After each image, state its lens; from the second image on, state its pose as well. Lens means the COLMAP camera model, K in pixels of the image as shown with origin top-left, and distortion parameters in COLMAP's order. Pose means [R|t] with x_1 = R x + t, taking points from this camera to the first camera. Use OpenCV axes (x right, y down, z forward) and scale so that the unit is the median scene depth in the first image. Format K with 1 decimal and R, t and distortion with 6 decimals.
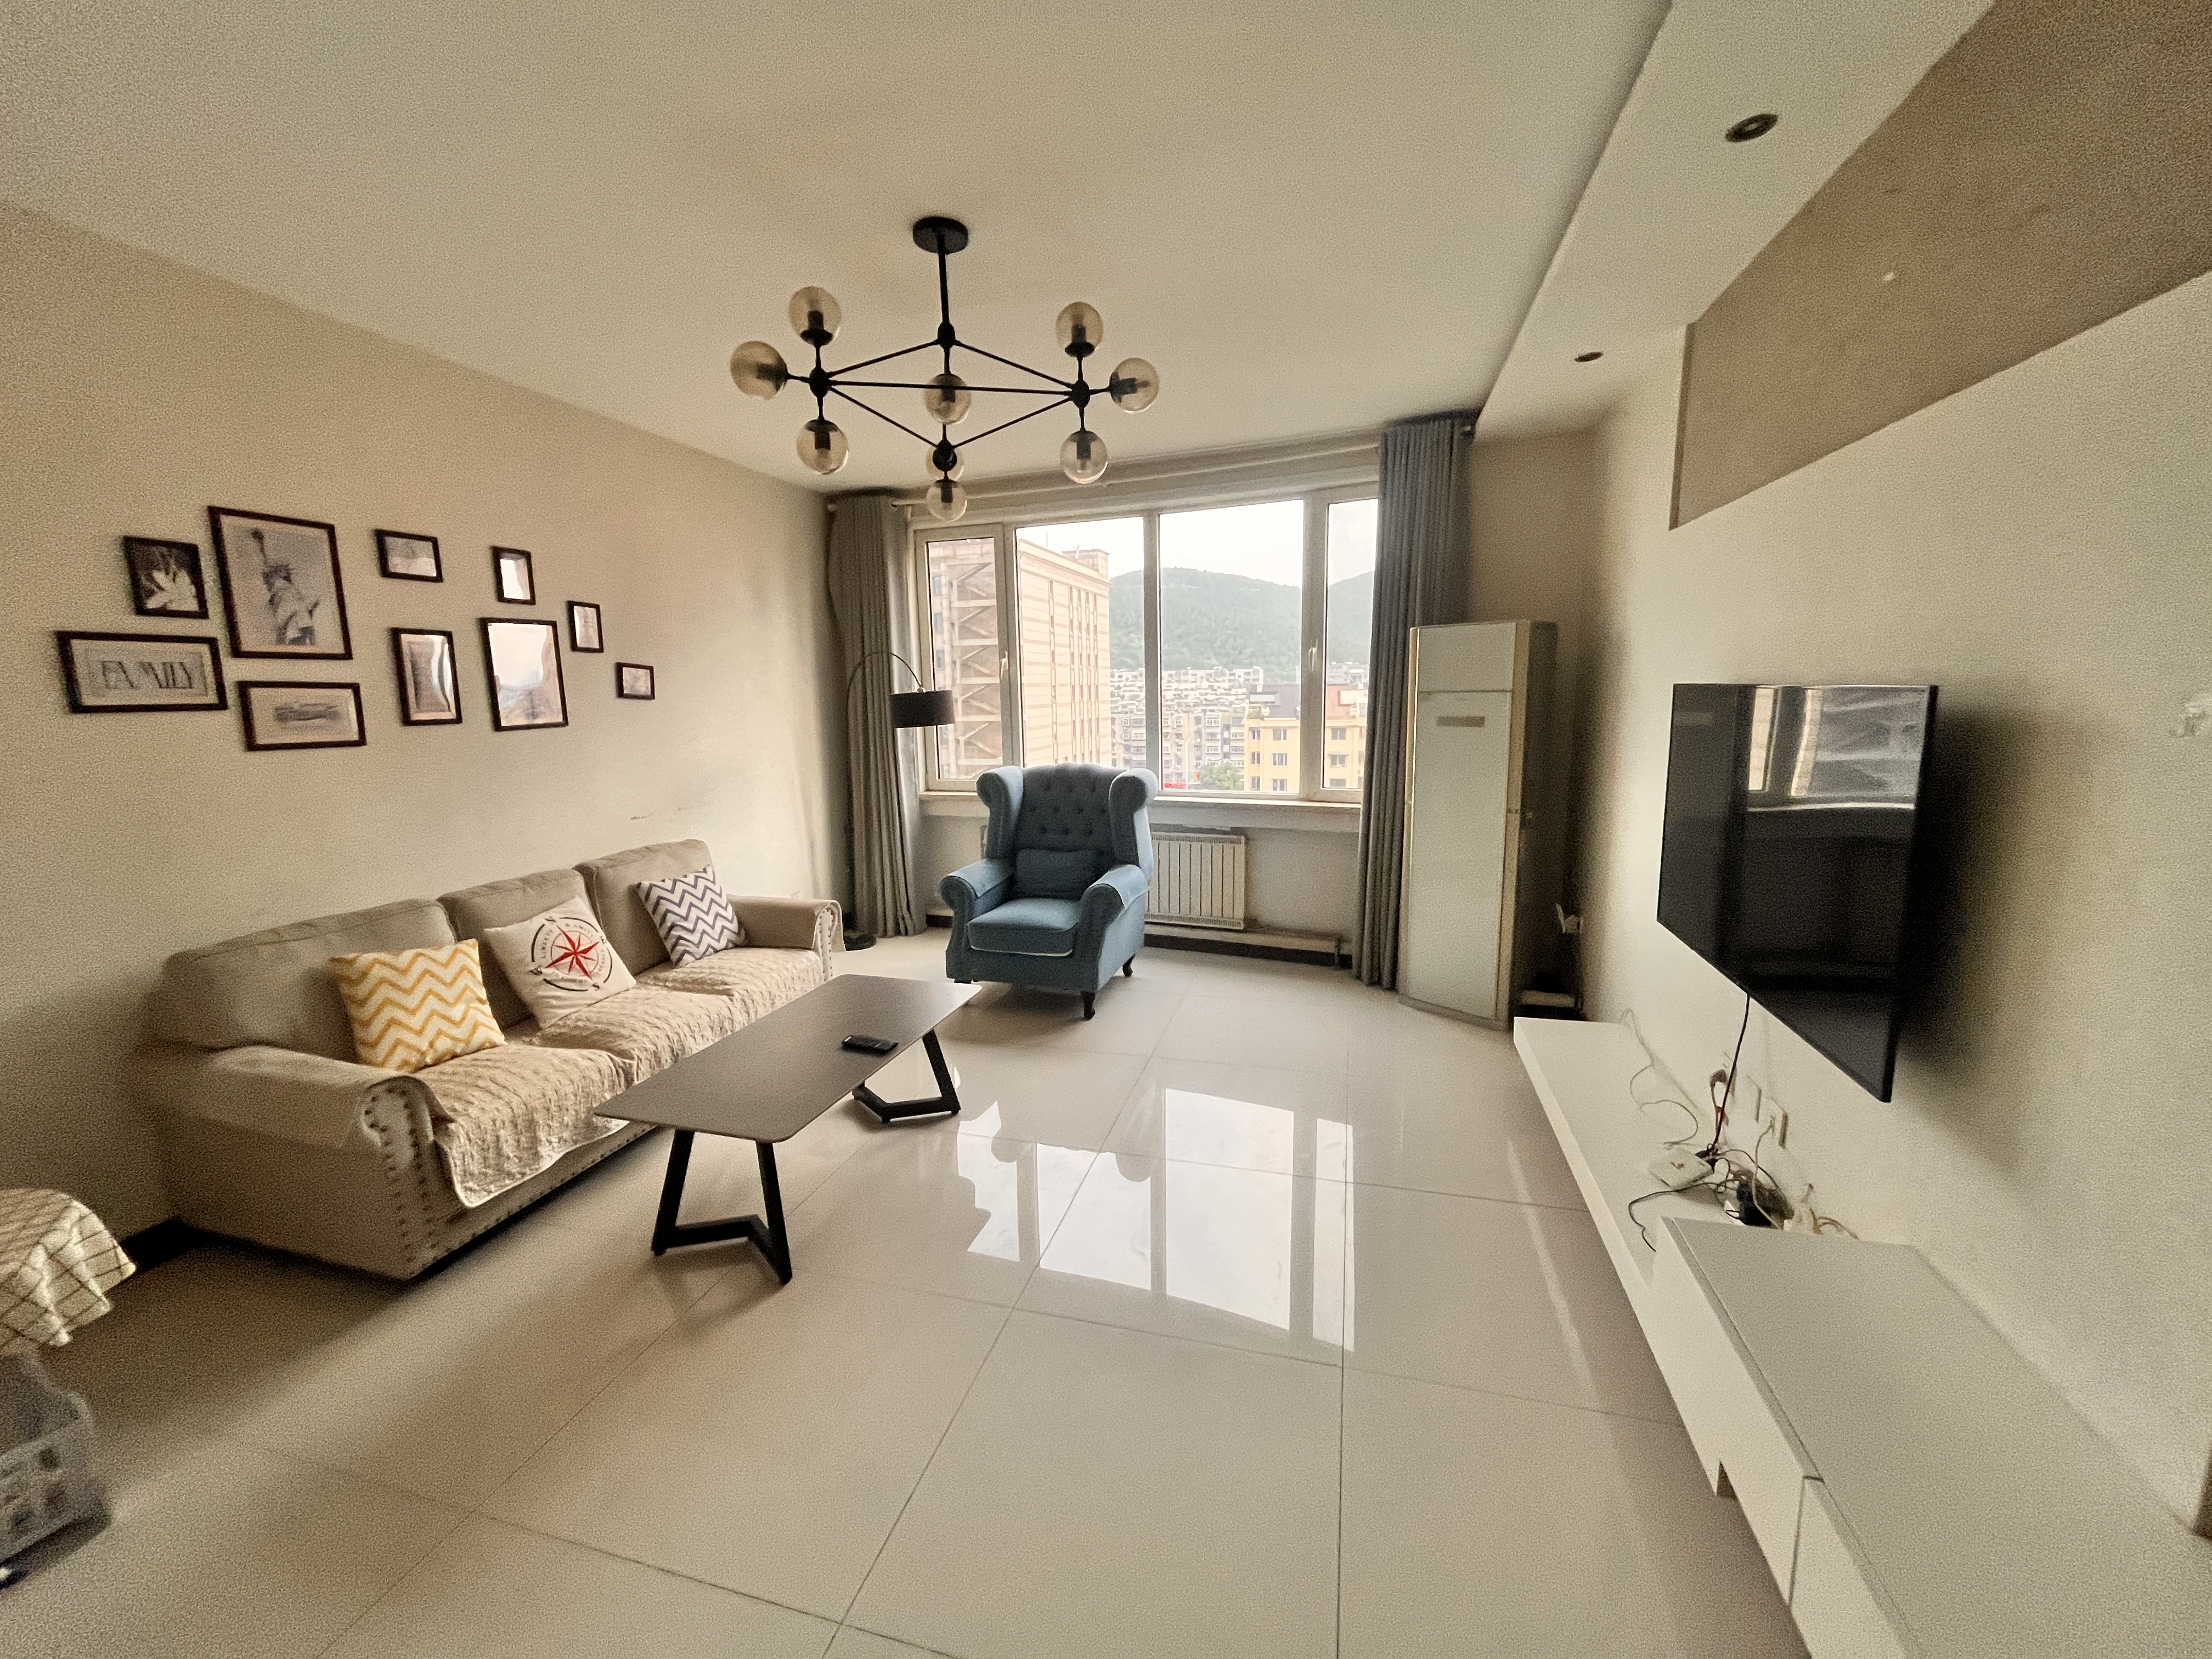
lens RADIAL K [[905.1, 0, 1108.0], [0, 905.1, 831.7], [0, 0, 1]] dist [0.000845, -0.000028]
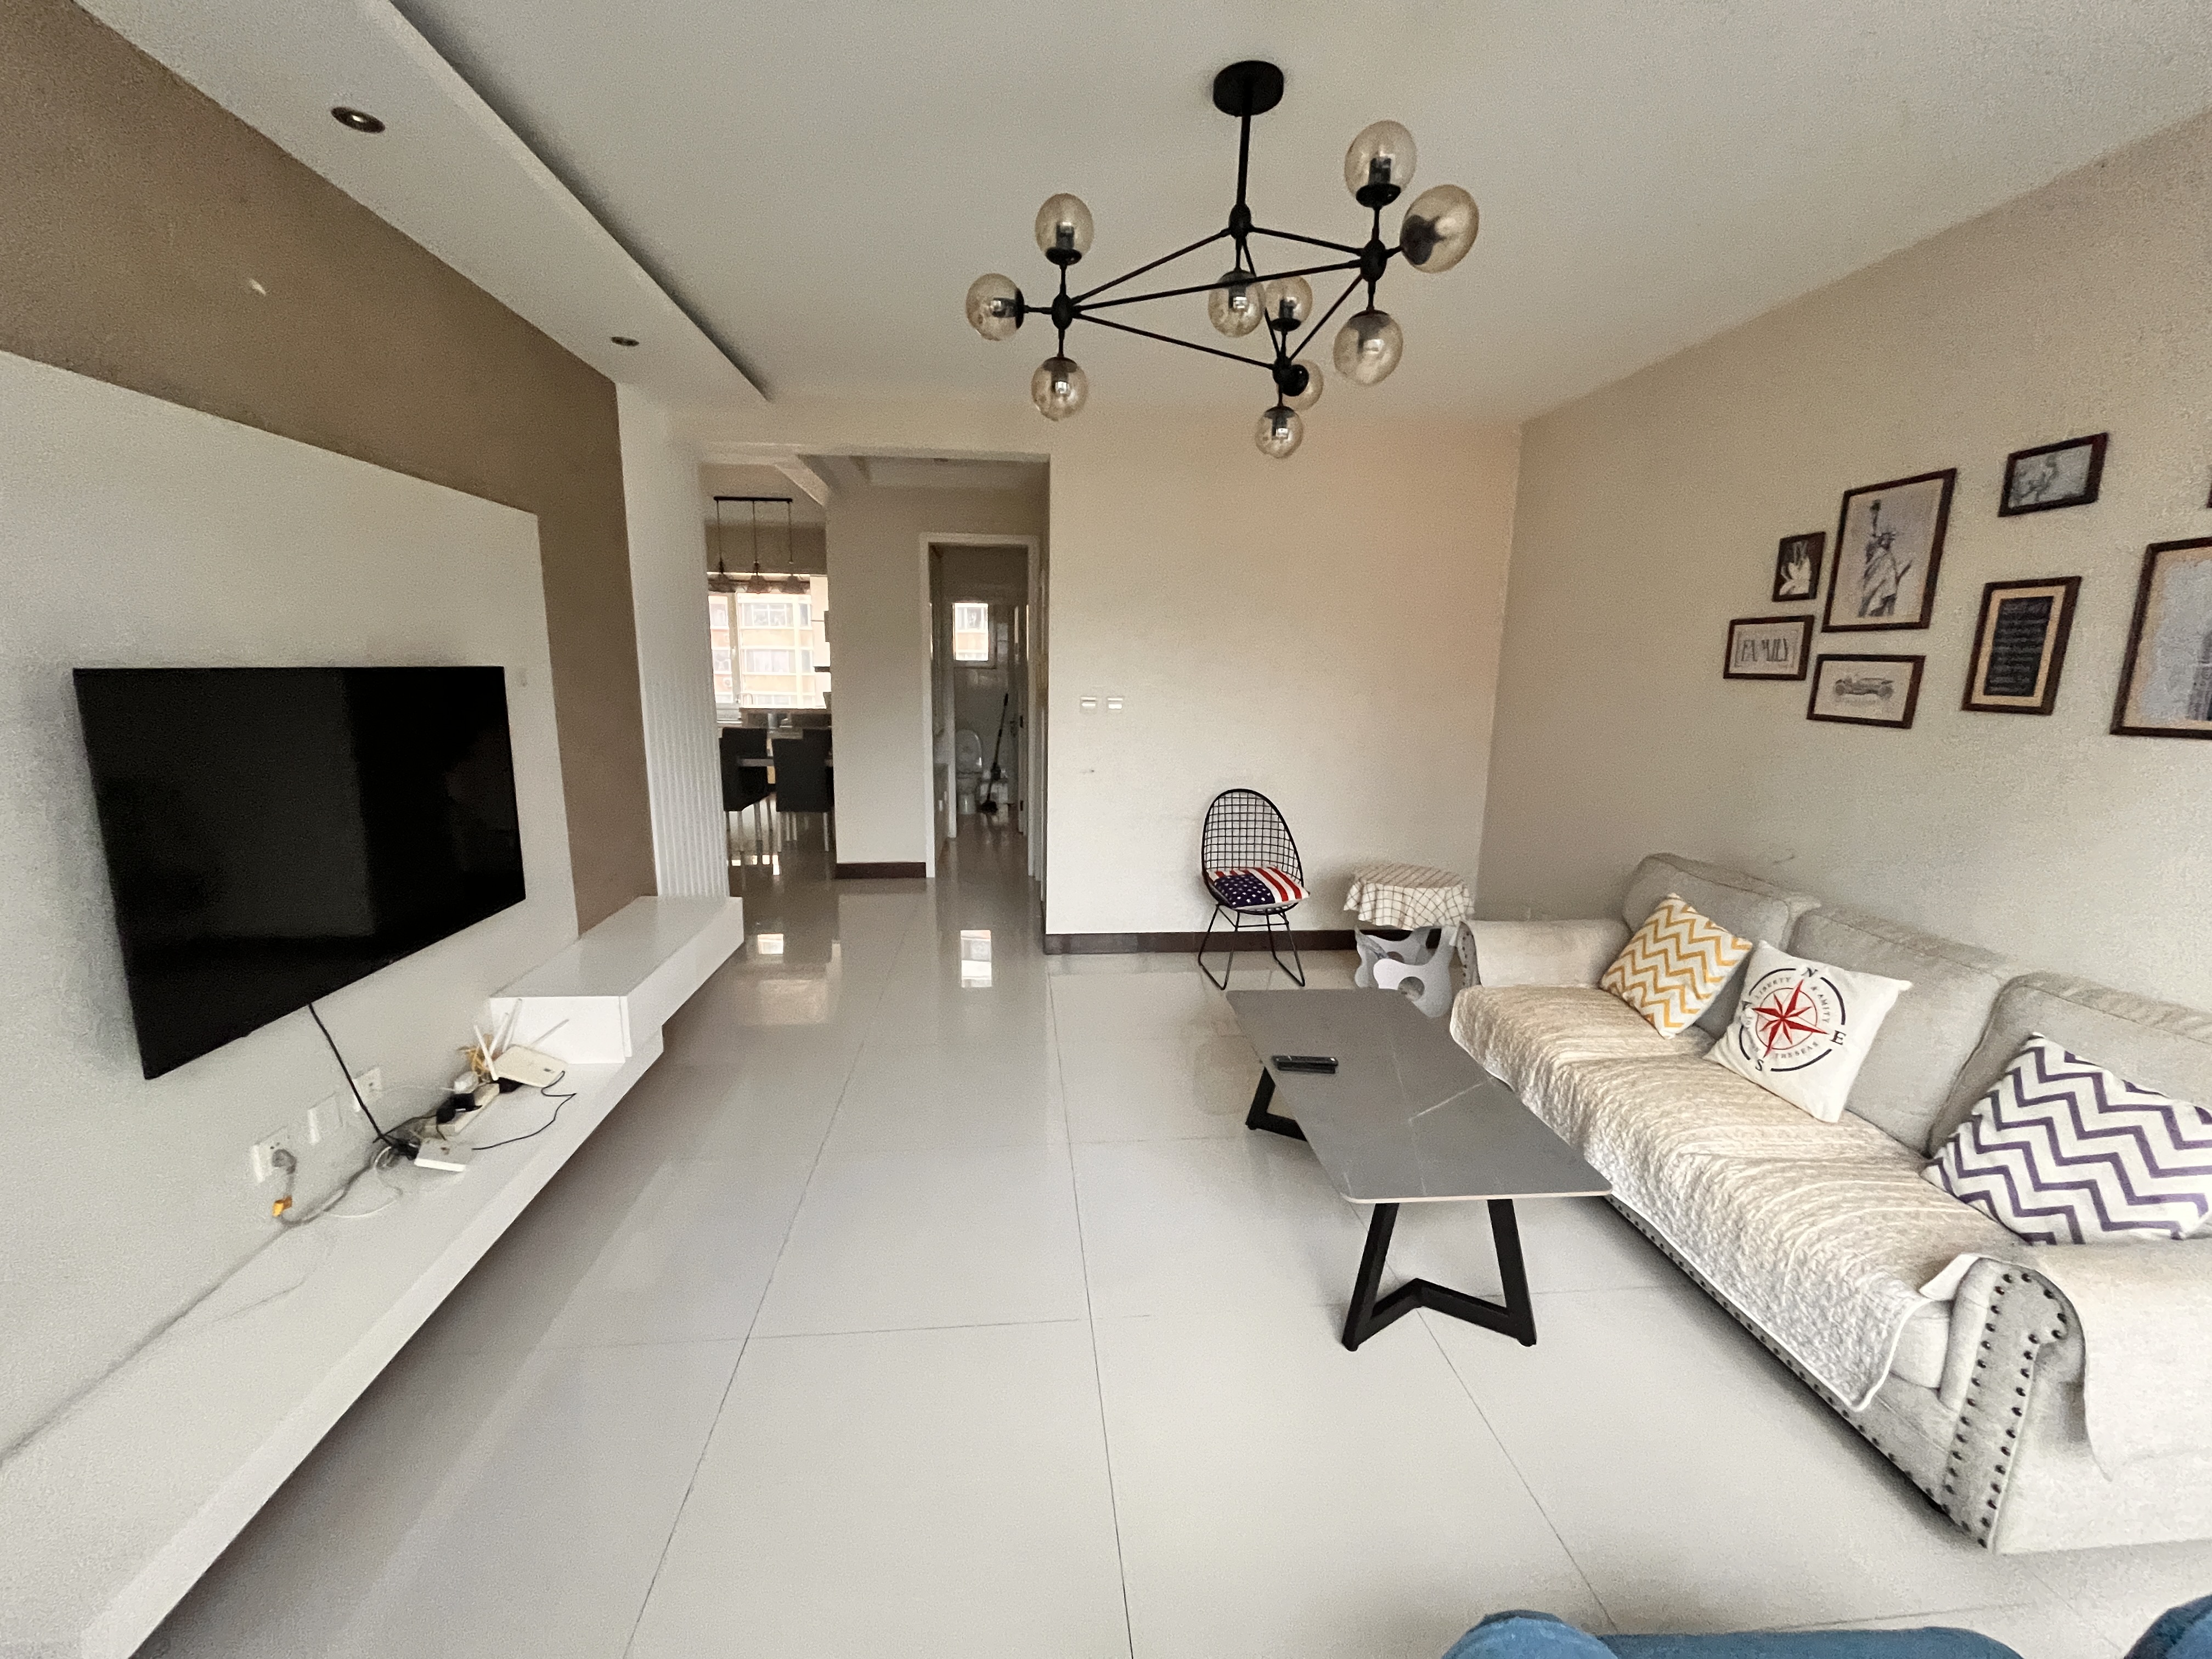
lens RADIAL K [[905.1, 0, 1102.4], [0, 905.1, 826.7], [0, 0, 1]] dist [0.000845, -0.000028]
pose [[-0.932485, 0.064827, -0.355343, 0.230367], [-0.059721, 0.942554, 0.328673, -0.272707], [0.356237, 0.327704, -0.875046, 1.684265]]
